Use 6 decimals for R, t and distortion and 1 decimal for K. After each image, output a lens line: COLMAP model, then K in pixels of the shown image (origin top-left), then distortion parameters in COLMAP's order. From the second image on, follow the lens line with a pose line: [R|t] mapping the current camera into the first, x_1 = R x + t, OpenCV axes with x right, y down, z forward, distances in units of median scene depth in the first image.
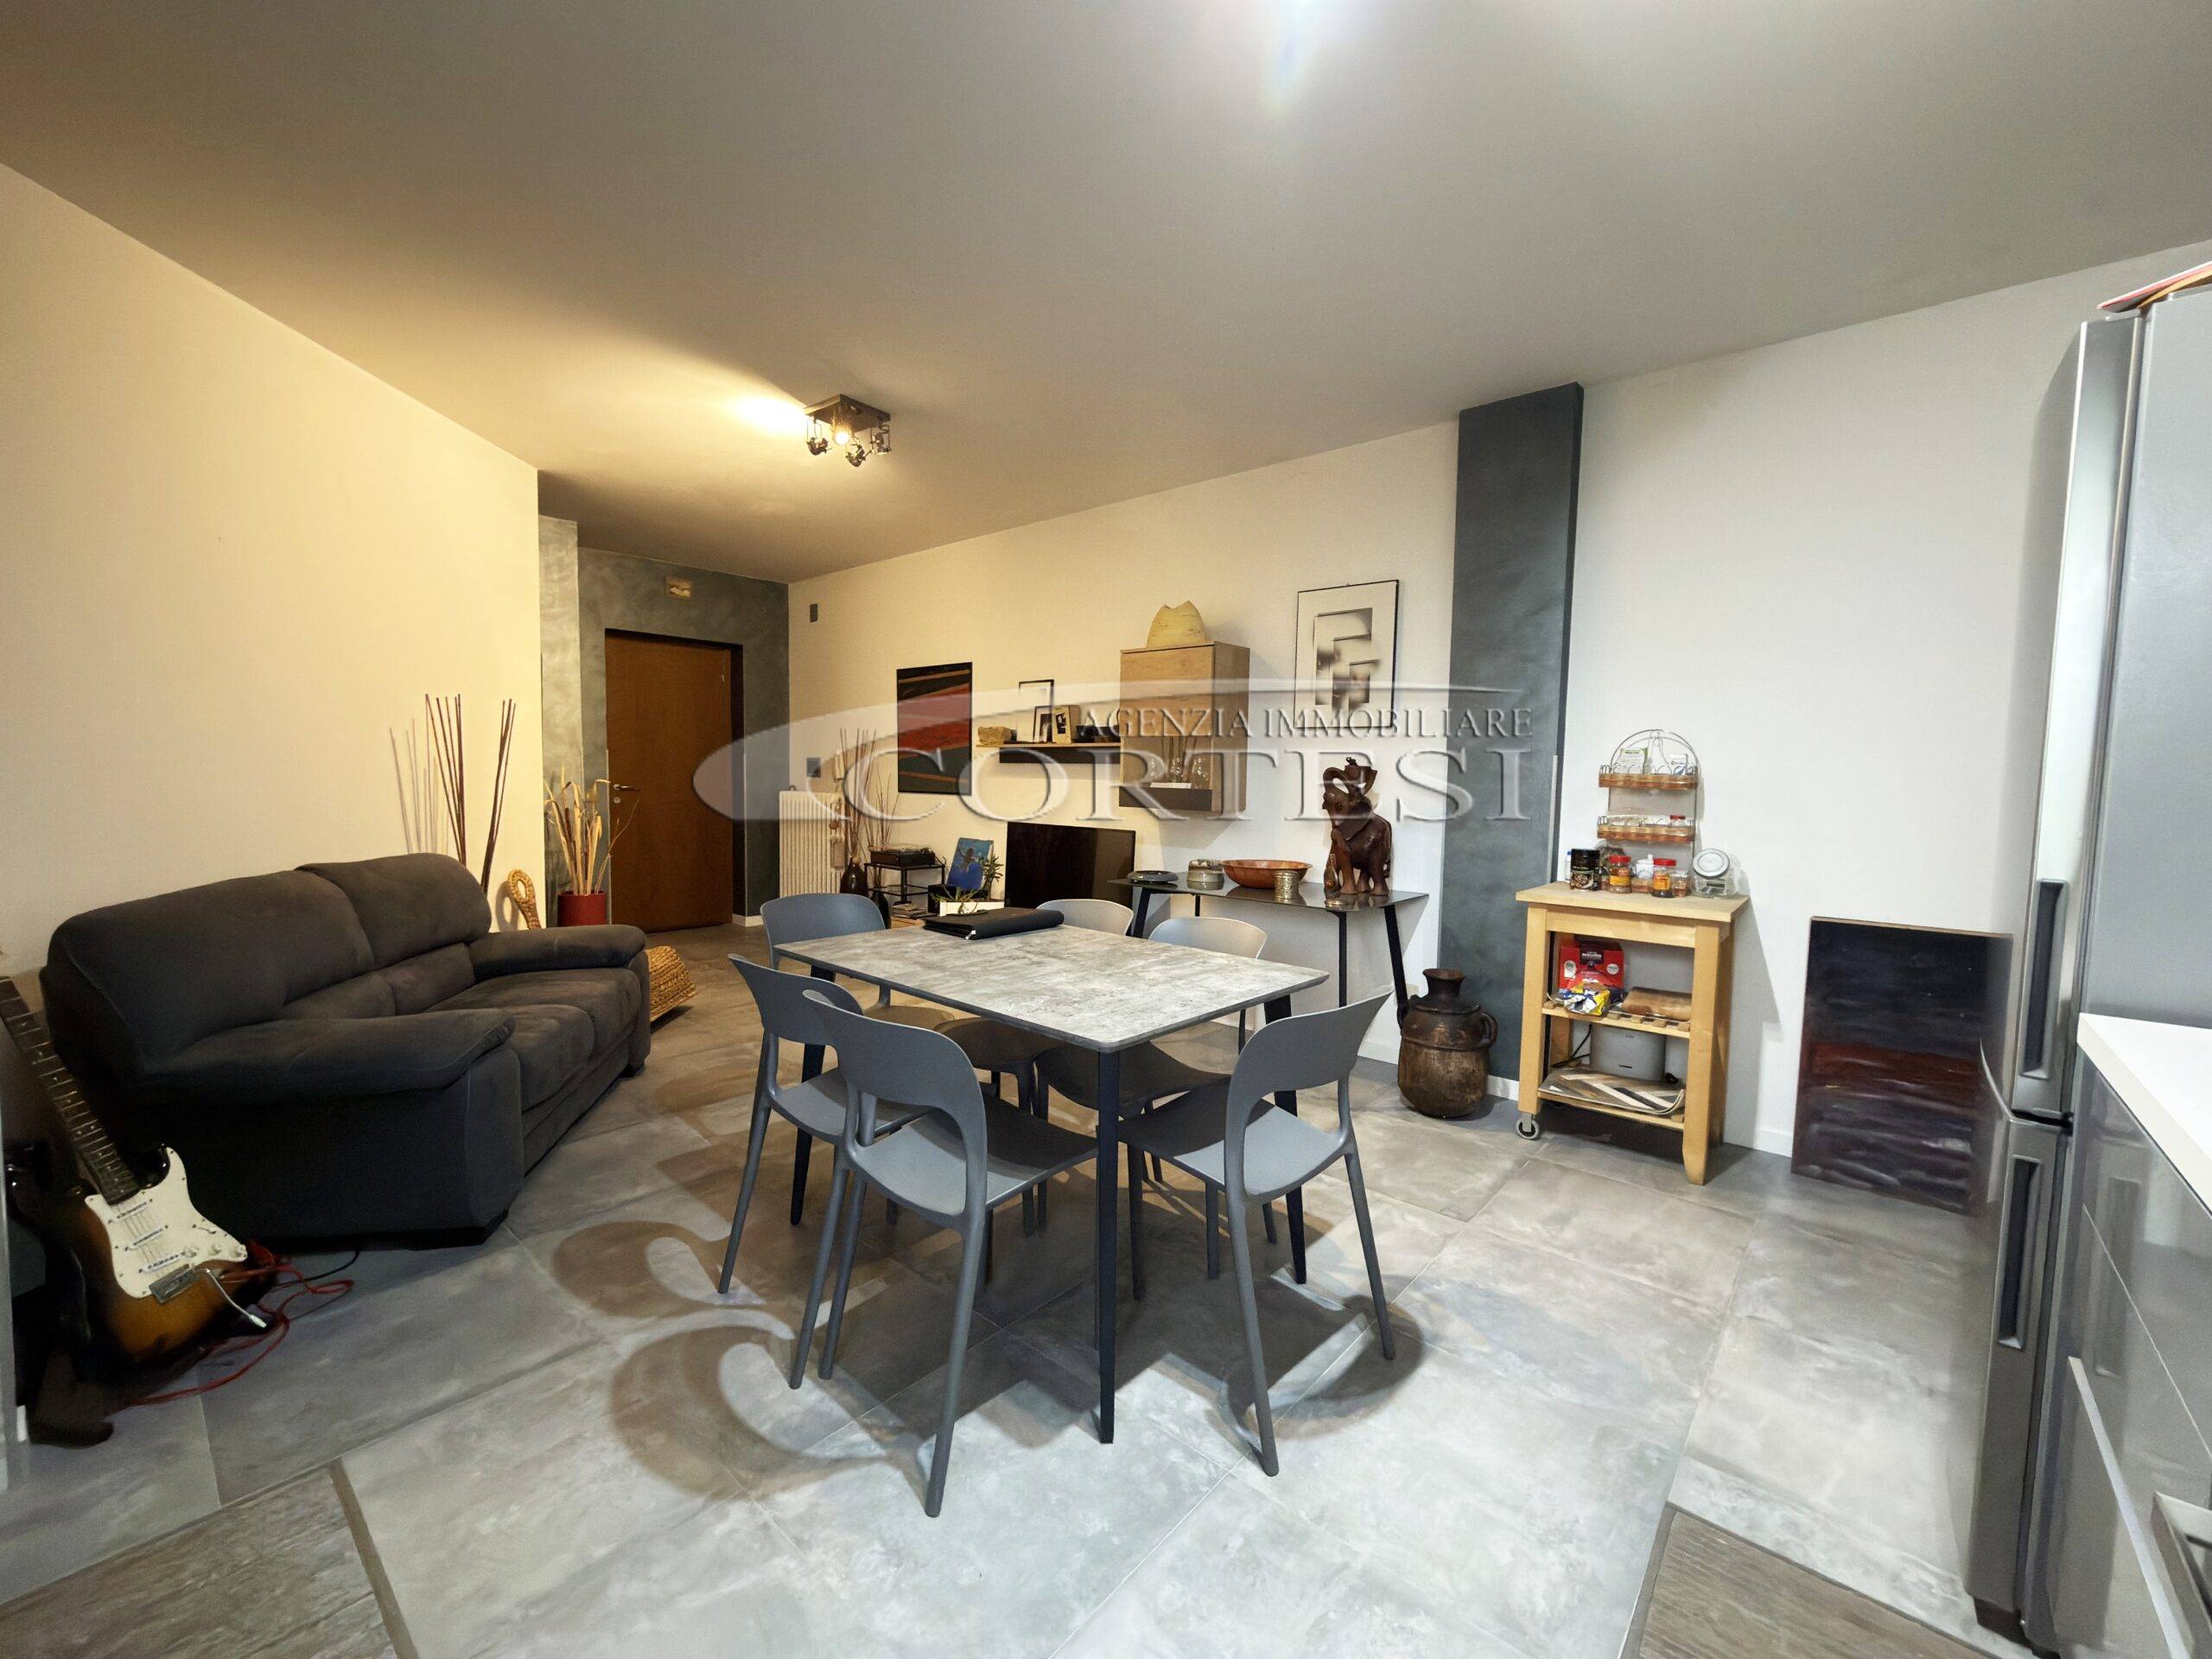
lens RADIAL K [[890.1, 0, 1124.1], [0, 890.1, 826.4], [0, 0, 1]] dist [-0.001223, -0.000583]
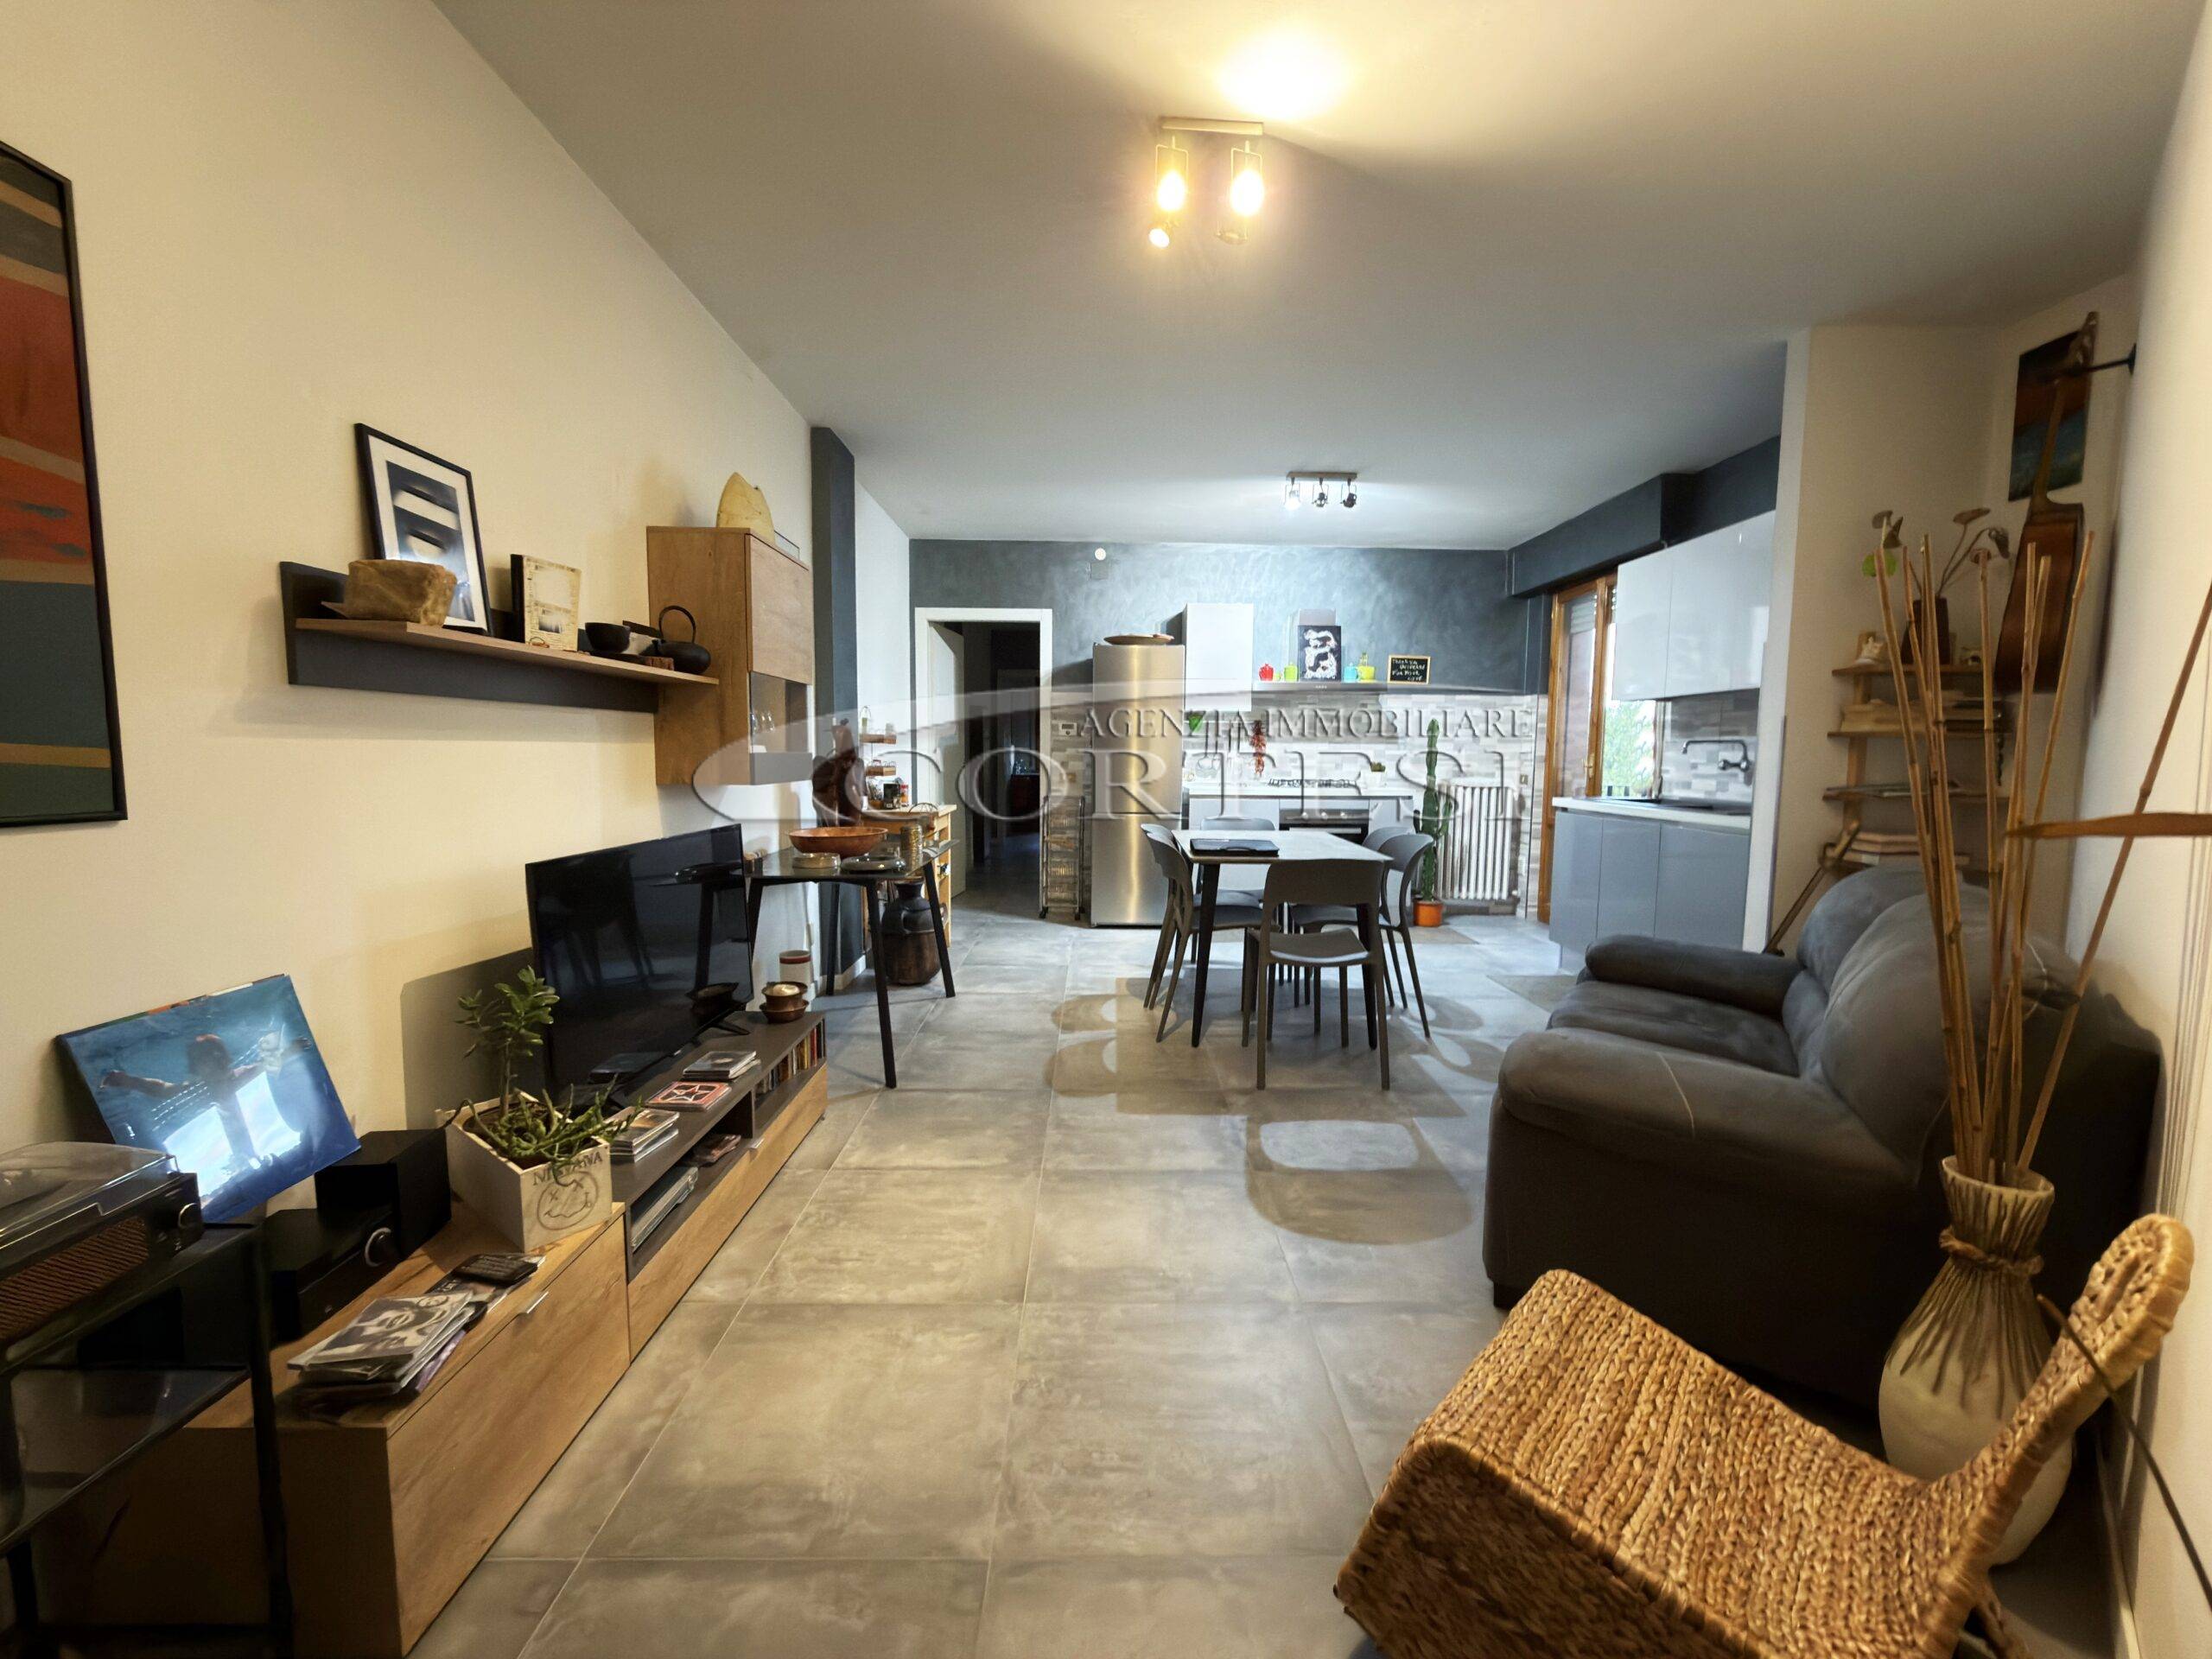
lens RADIAL K [[890.1, 0, 1106.8], [0, 890.1, 836.7], [0, 0, 1]] dist [-0.001223, -0.000583]
pose [[-0.653479, -0.101498, 0.750109, -1.476161], [0.024188, 0.987663, 0.154714, -0.180145], [-0.756558, 0.119246, -0.642962, 2.877570]]
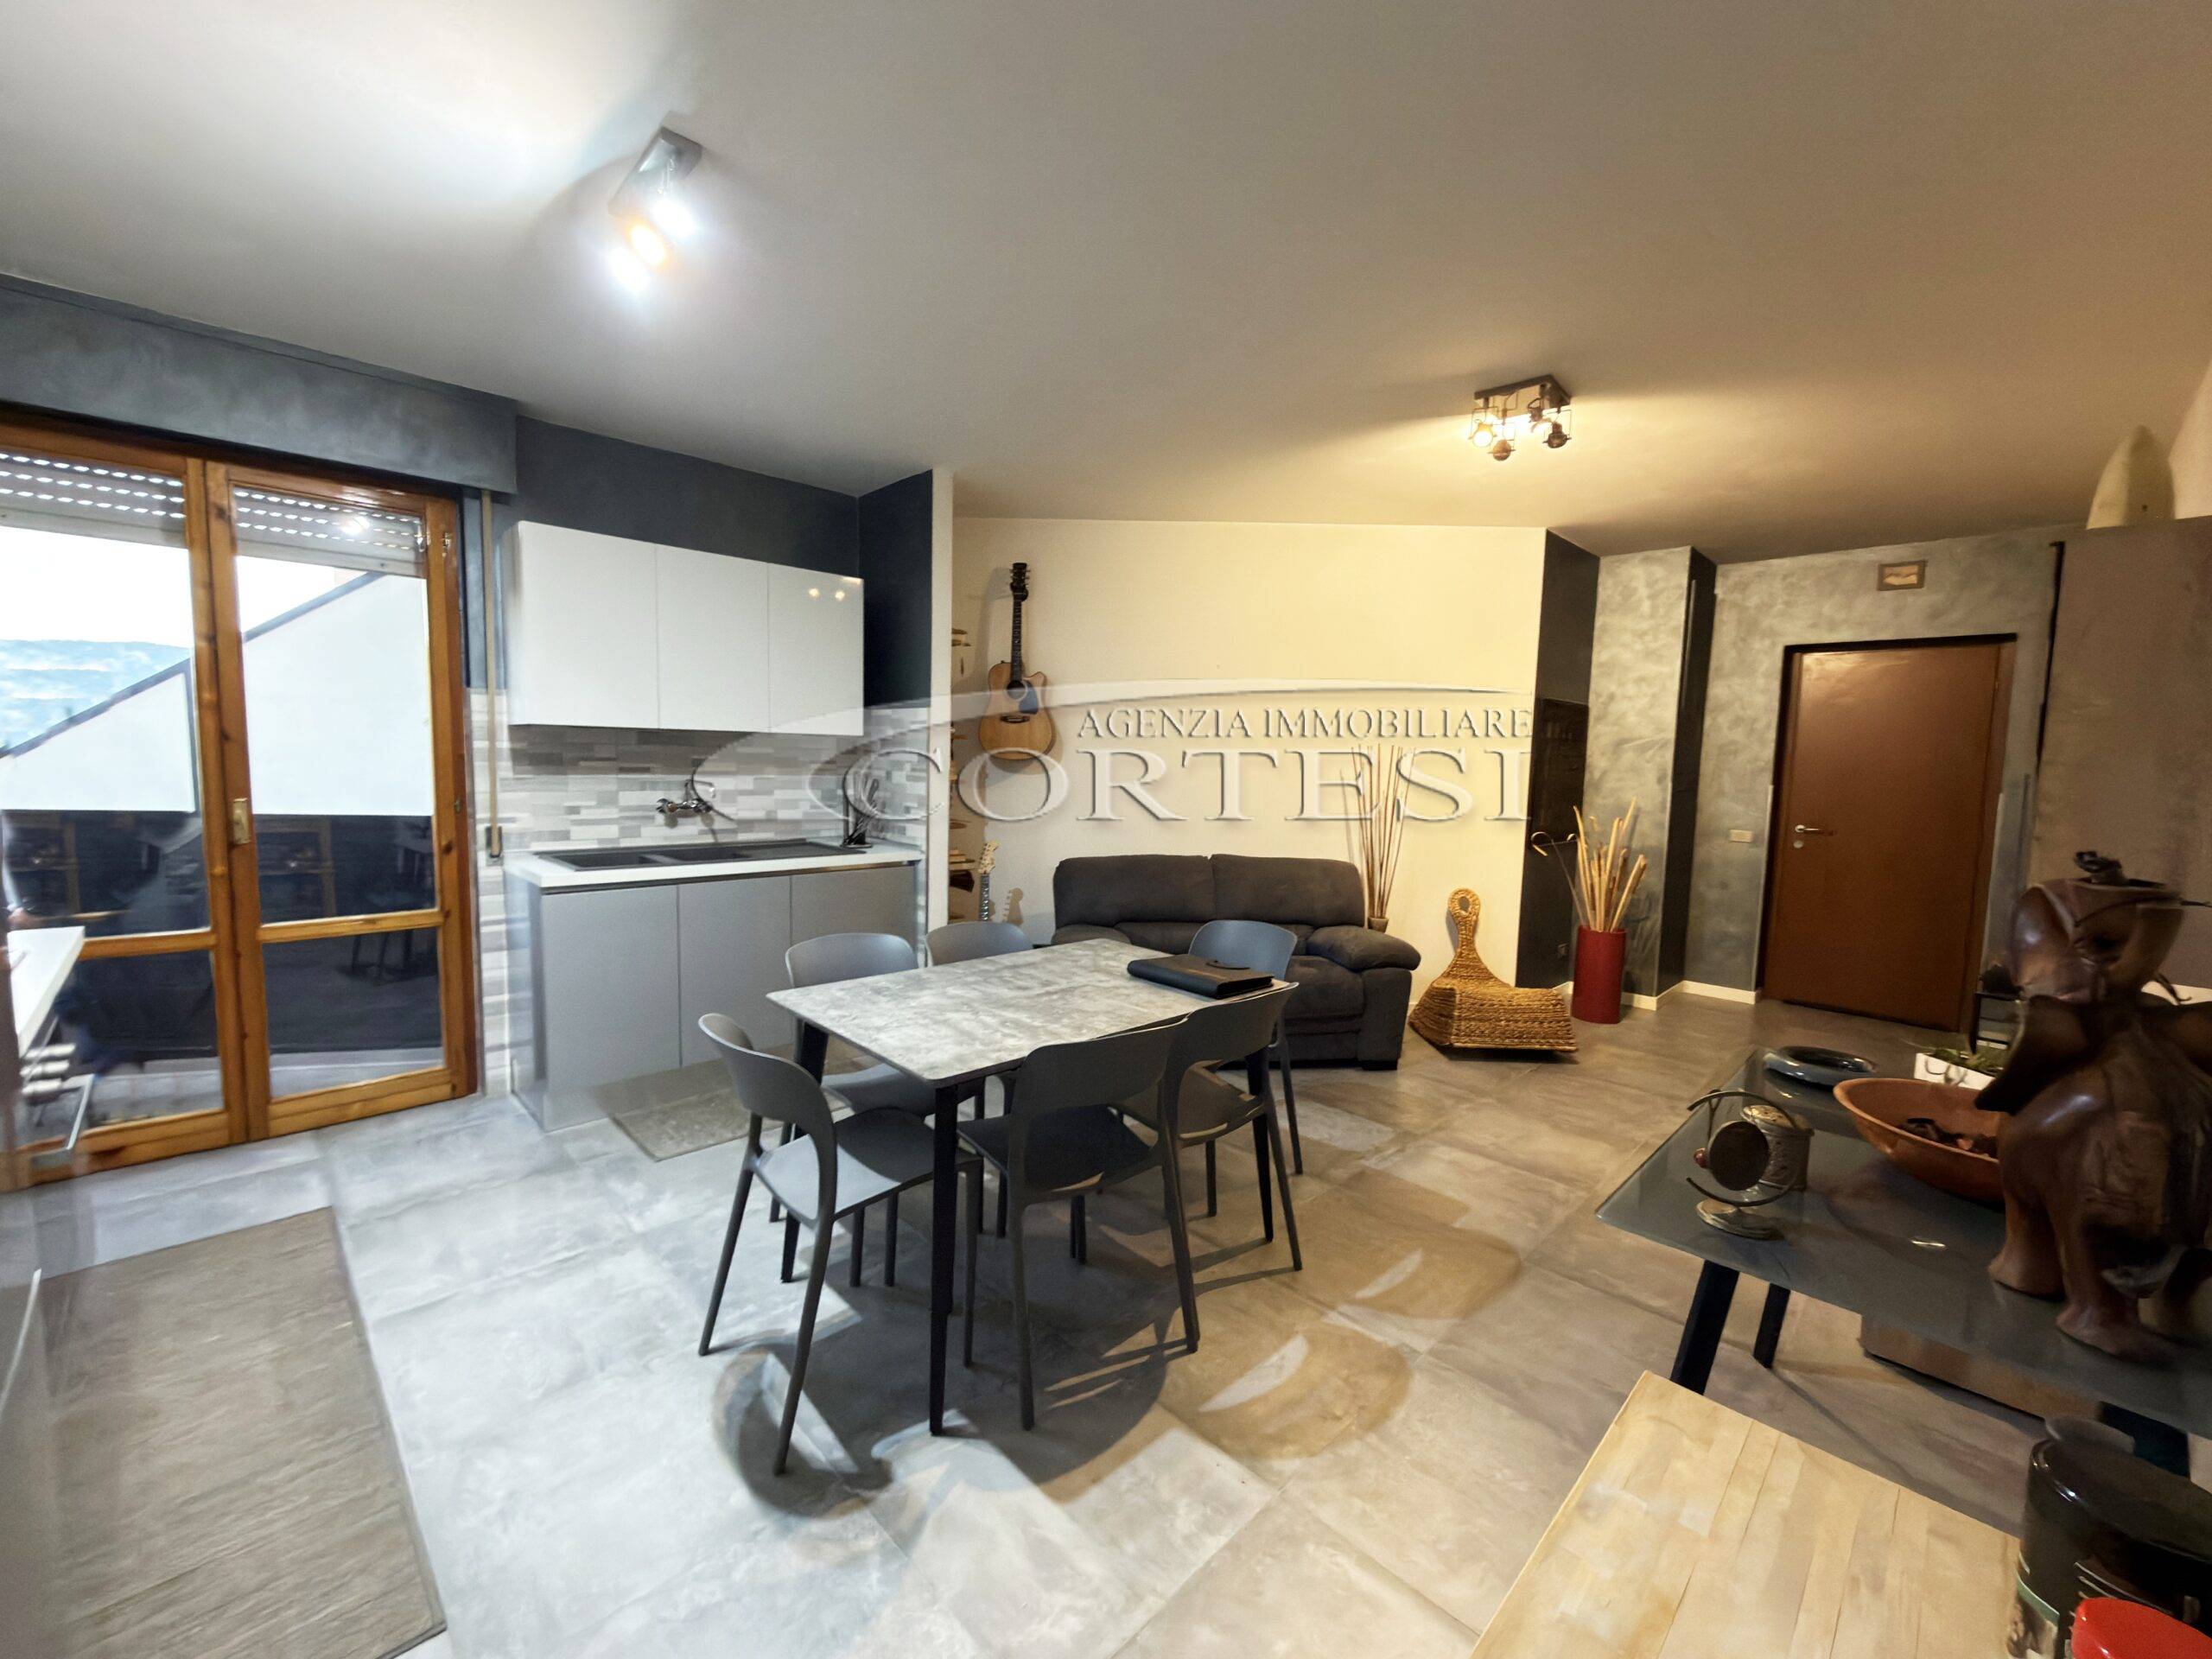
lens RADIAL K [[890.1, 0, 1102.0], [0, 890.1, 839.8], [0, 0, 1]] dist [-0.001223, -0.000583]
pose [[-0.086780, 0.071931, -0.993627, 1.144095], [-0.090352, 0.992711, 0.079756, -0.148382], [0.992122, 0.096697, -0.079648, 1.360226]]
